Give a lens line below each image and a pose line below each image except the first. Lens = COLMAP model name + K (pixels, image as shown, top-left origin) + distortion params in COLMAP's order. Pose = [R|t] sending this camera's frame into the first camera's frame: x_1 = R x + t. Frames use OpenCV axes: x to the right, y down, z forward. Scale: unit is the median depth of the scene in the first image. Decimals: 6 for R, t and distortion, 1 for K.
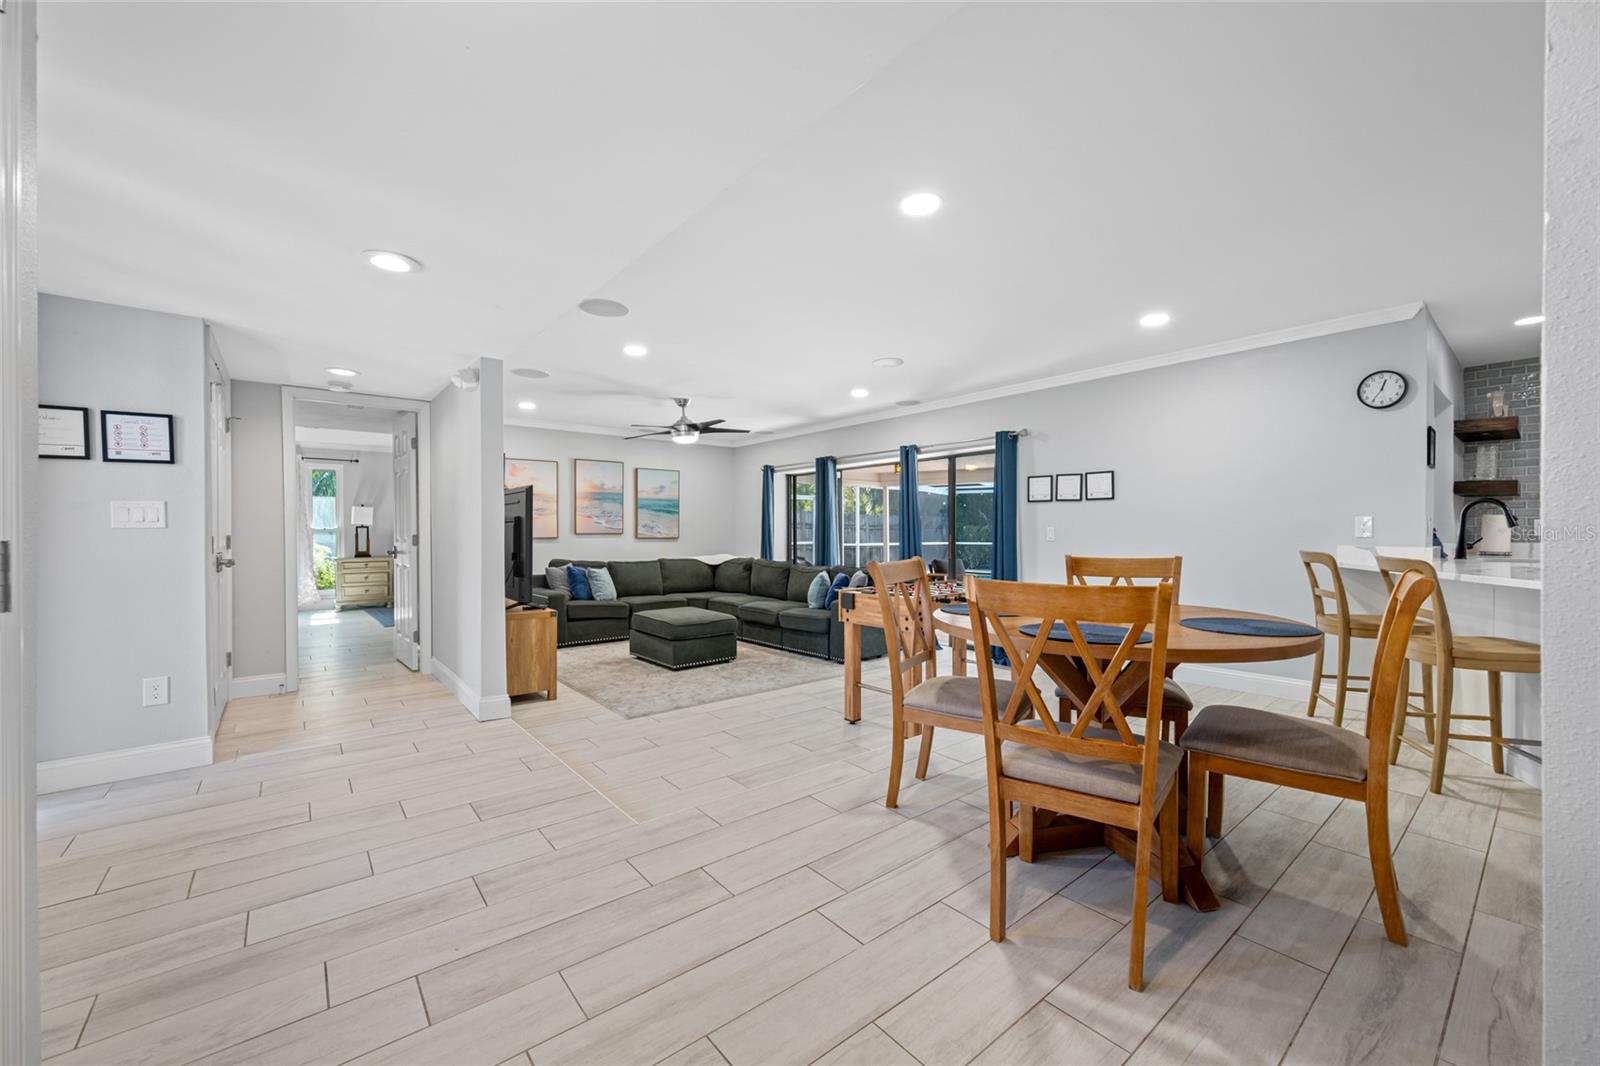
lens RADIAL K [[630.0, 0, 798.3], [0, 630.0, 534.5], [0, 0, 1]] dist [0.011250, 0.000039]
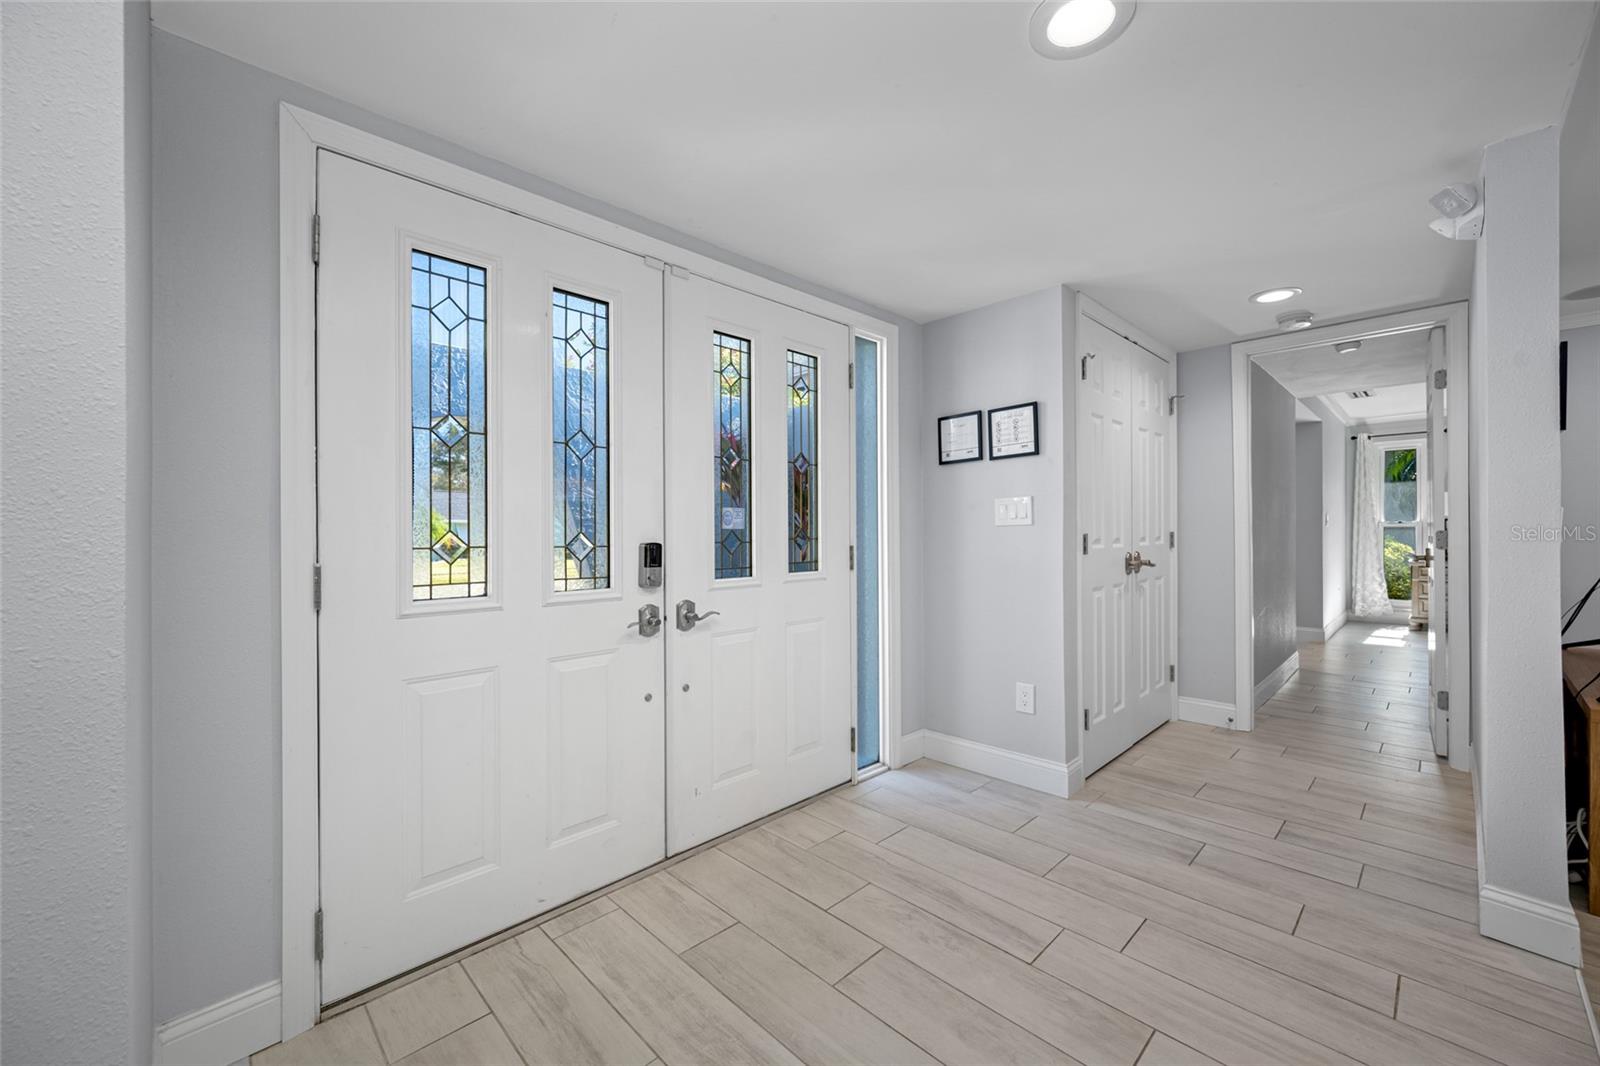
lens RADIAL K [[630.0, 0, 799.0], [0, 630.0, 534.2], [0, 0, 1]] dist [0.011250, 0.000039]
pose [[0.100236, 0.007352, -0.994936, -0.110161], [0.000866, 0.999972, 0.007476, -0.003754], [0.994963, -0.001611, 0.100227, 0.567685]]
